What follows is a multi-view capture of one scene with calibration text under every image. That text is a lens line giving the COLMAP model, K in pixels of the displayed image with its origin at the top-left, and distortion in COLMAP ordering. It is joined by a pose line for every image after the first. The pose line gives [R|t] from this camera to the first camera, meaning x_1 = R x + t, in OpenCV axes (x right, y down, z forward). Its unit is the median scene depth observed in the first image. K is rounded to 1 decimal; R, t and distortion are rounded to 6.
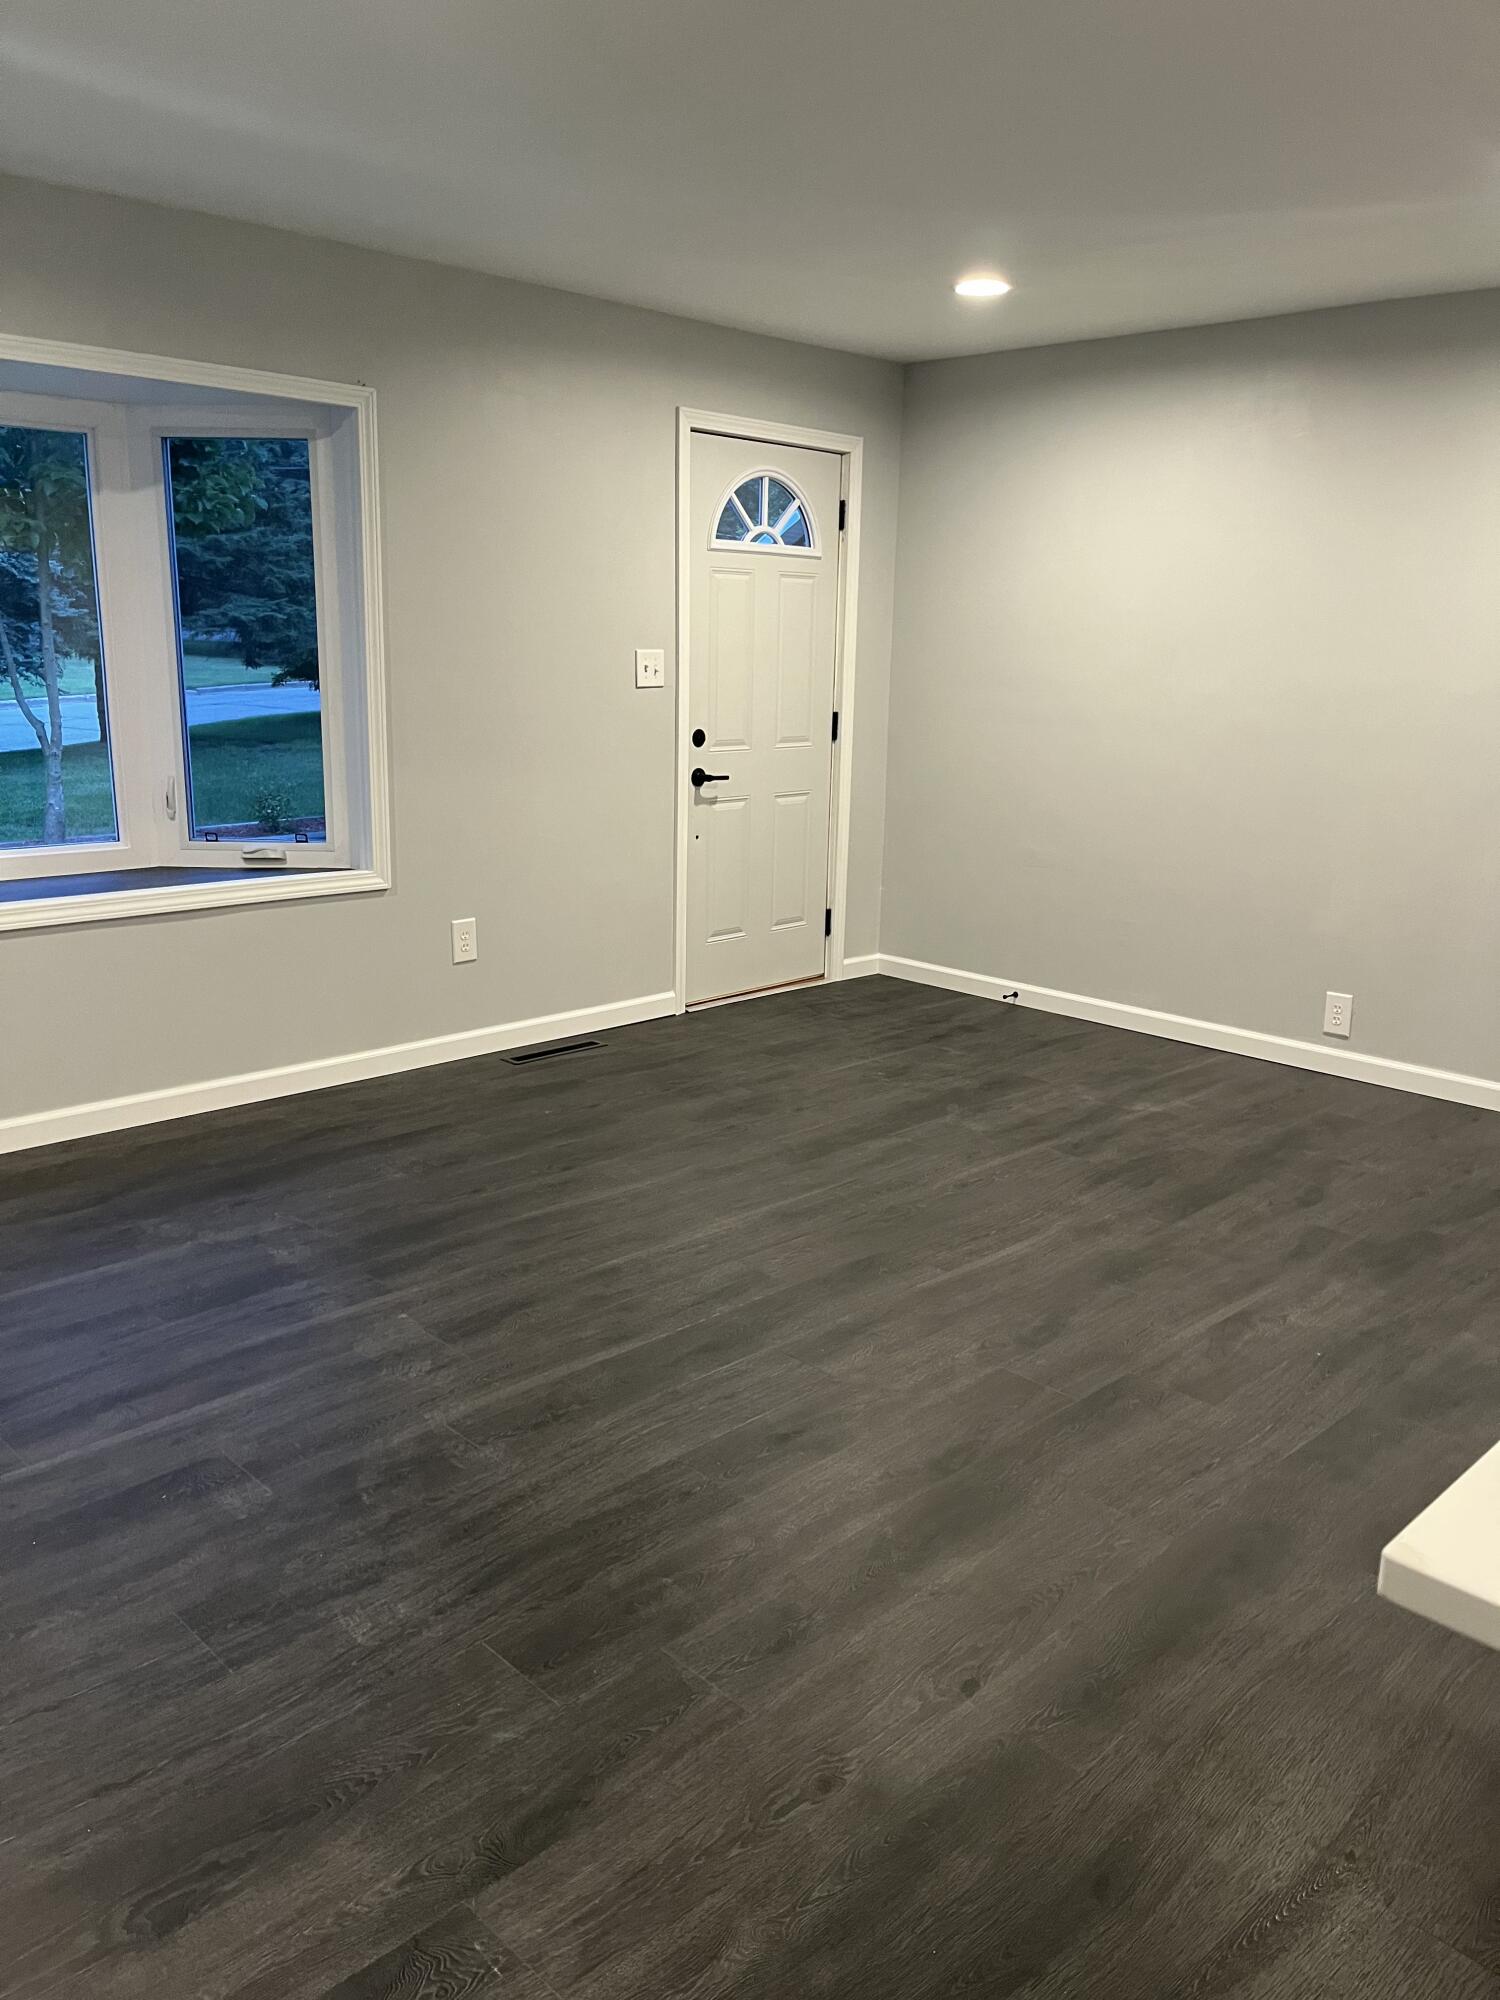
lens RADIAL K [[1515.4, 0, 758.8], [0, 1515.4, 1001.5], [0, 0, 1]] dist [0.064985, -0.081951]
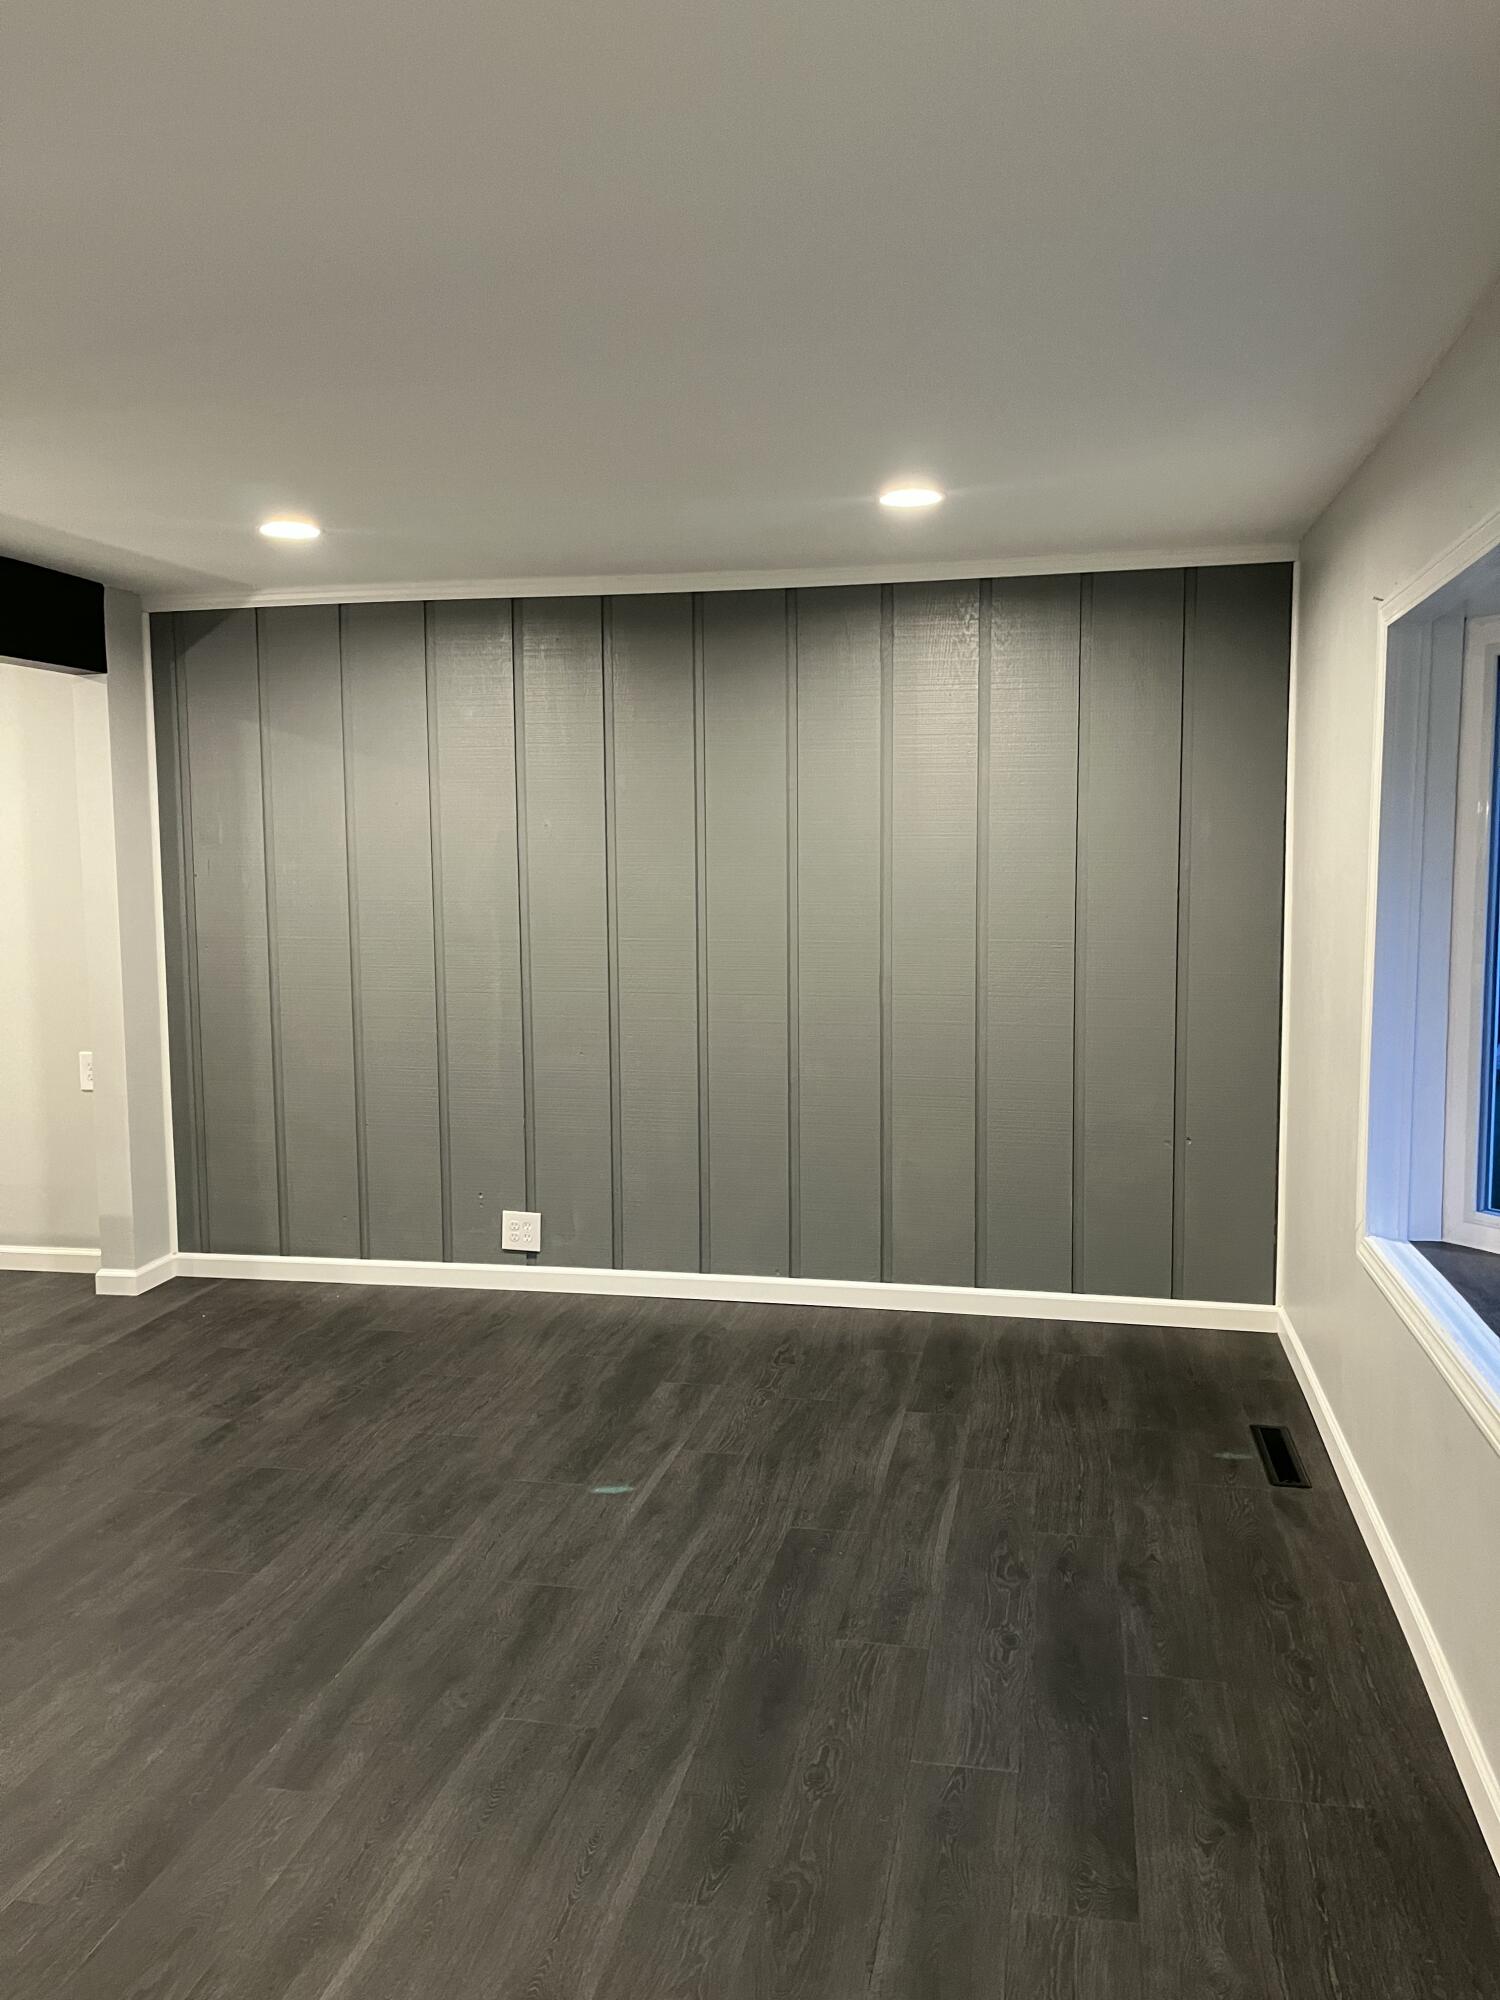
lens RADIAL K [[1515.4, 0, 754.8], [0, 1515.4, 992.1], [0, 0, 1]] dist [0.064985, -0.081951]
pose [[-0.838793, 0.036100, -0.543253, 0.159020], [-0.135359, 0.952643, 0.272302, -0.327358], [0.527356, 0.301939, -0.794184, 1.246915]]
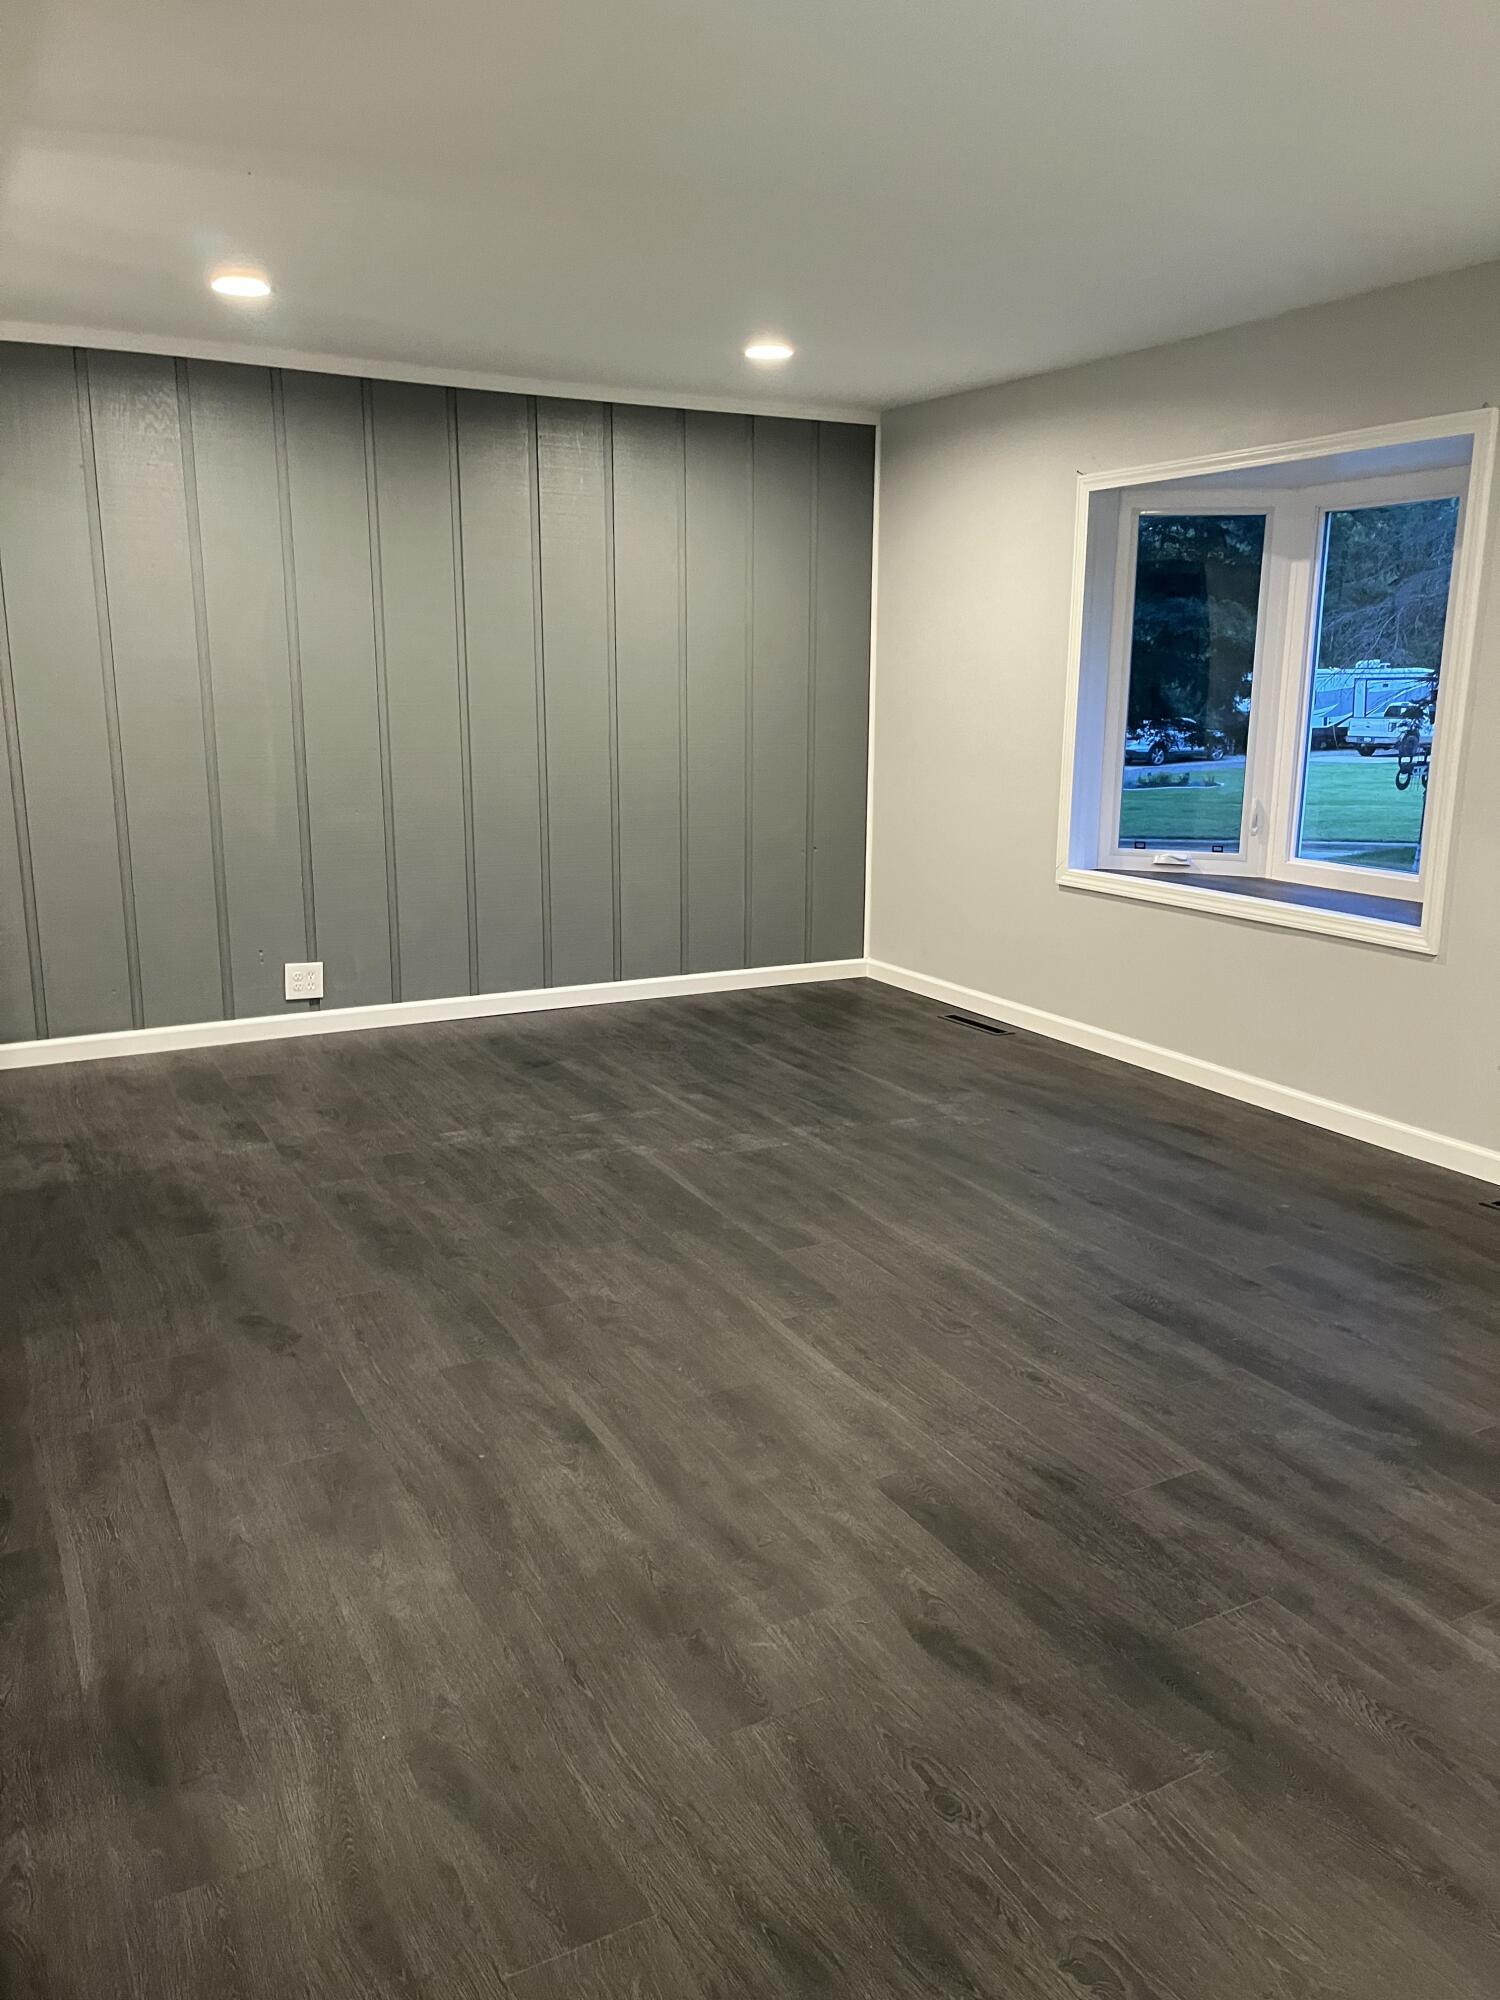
lens RADIAL K [[1515.4, 0, 753.7], [0, 1515.4, 1007.7], [0, 0, 1]] dist [0.064985, -0.081951]
pose [[-0.288109, 0.186845, -0.939192, 0.790498], [-0.233750, 0.937389, 0.258192, -0.199801], [0.928630, 0.293923, -0.226395, 0.910444]]
